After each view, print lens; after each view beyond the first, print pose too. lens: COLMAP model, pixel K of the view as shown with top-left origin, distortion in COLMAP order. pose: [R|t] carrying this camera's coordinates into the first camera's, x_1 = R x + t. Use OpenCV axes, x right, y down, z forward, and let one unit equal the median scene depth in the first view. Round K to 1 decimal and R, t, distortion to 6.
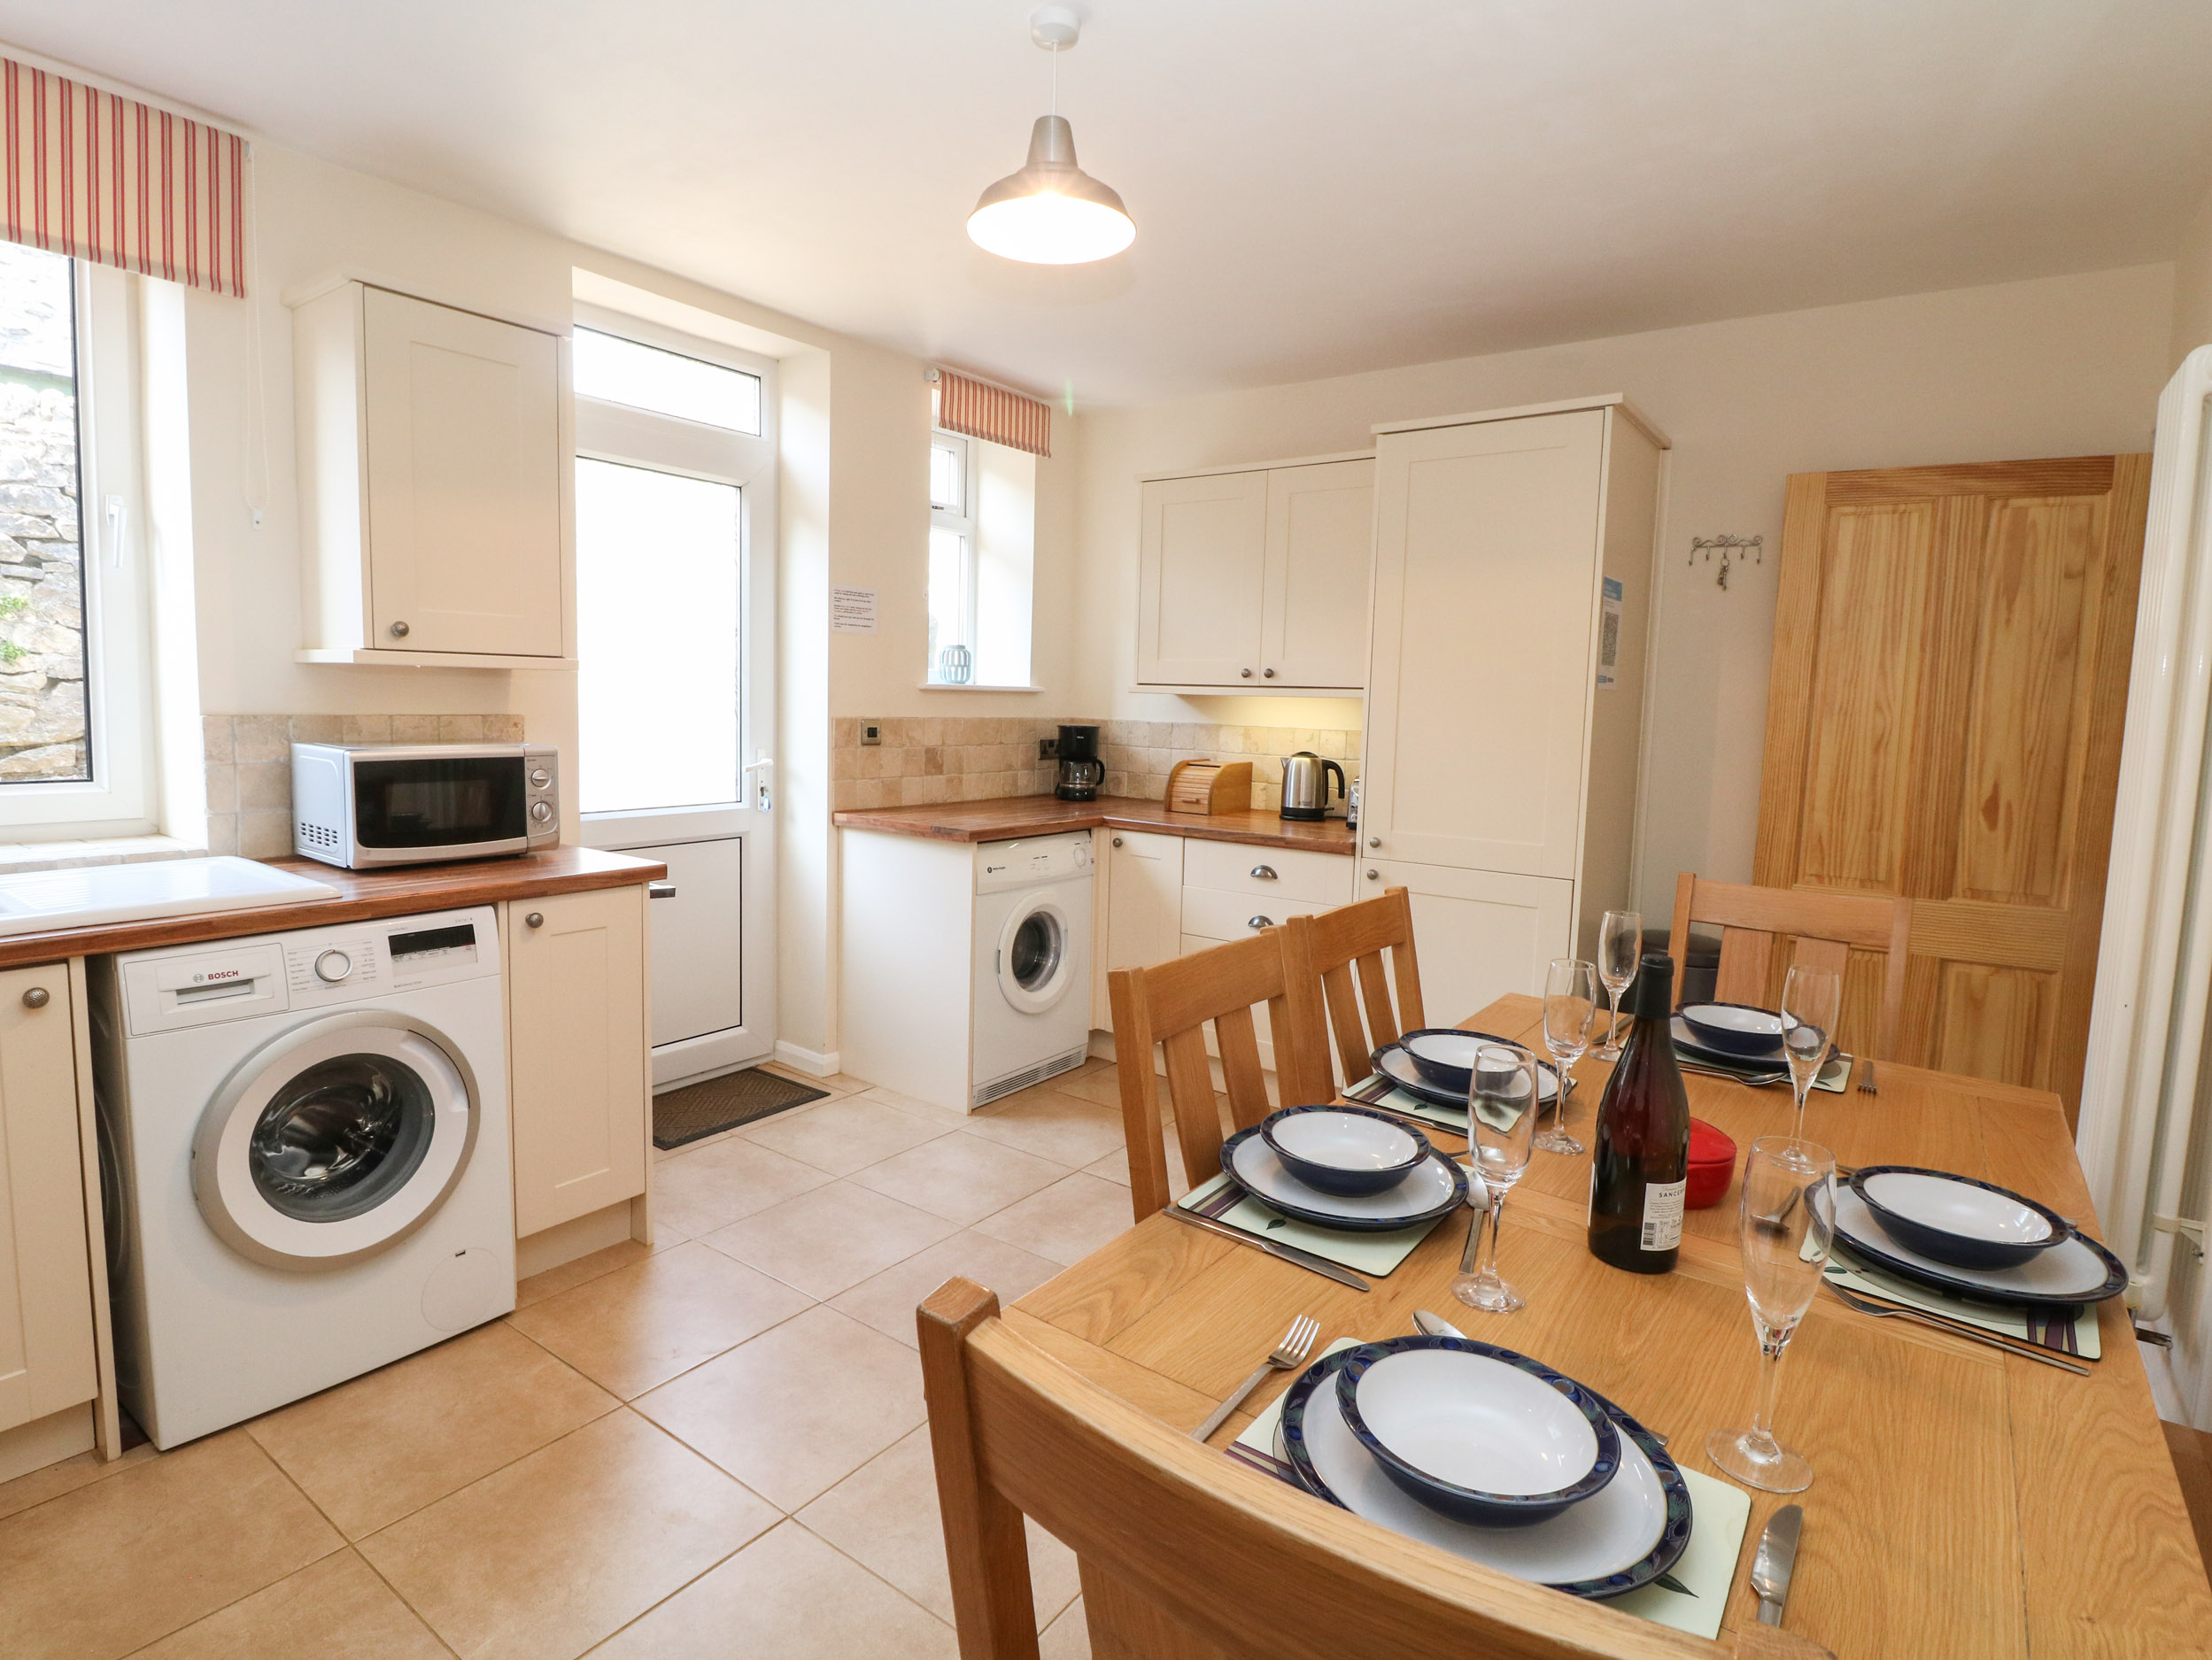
lens RADIAL K [[1143.6, 0, 1101.7], [0, 1143.6, 804.9], [0, 0, 1]] dist [0.001608, -0.018301]
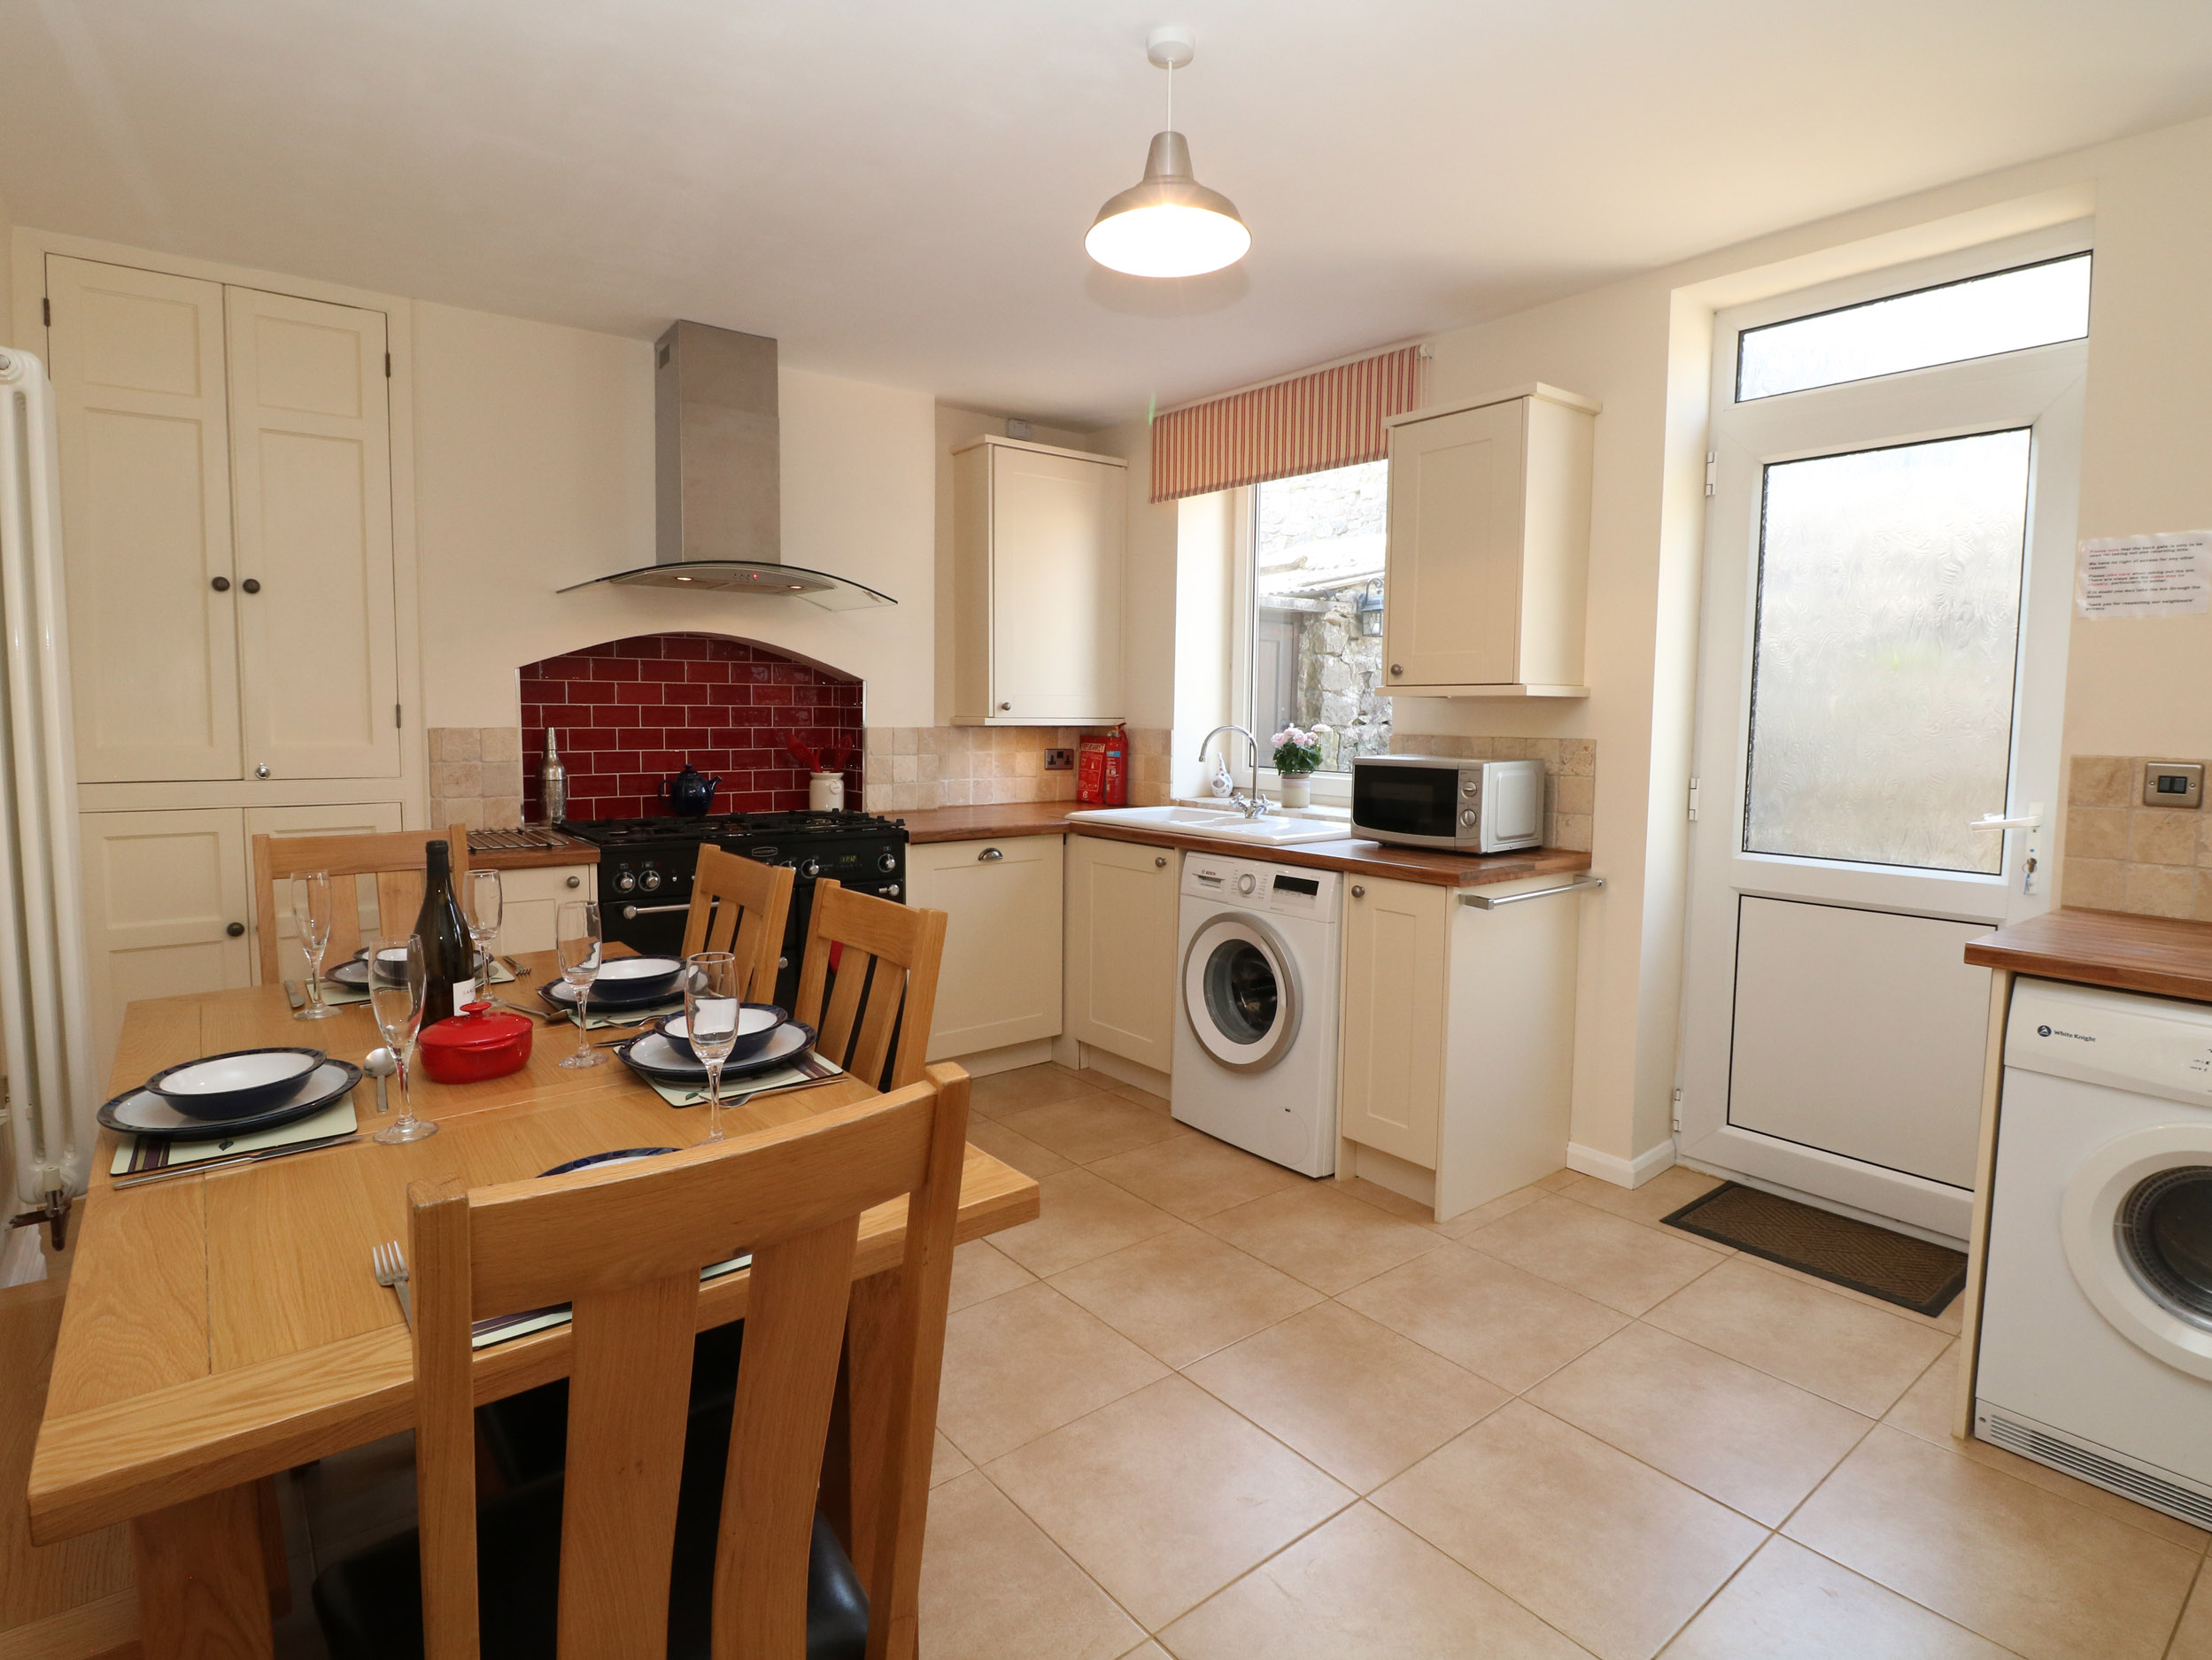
lens RADIAL K [[1143.6, 0, 1101.7], [0, 1143.6, 804.9], [0, 0, 1]] dist [0.001608, -0.018301]
pose [[-0.269593, 0.047067, -0.961824, 0.736040], [-0.110207, 0.990734, 0.079372, -0.059191], [0.956647, 0.127398, -0.261908, 0.960357]]
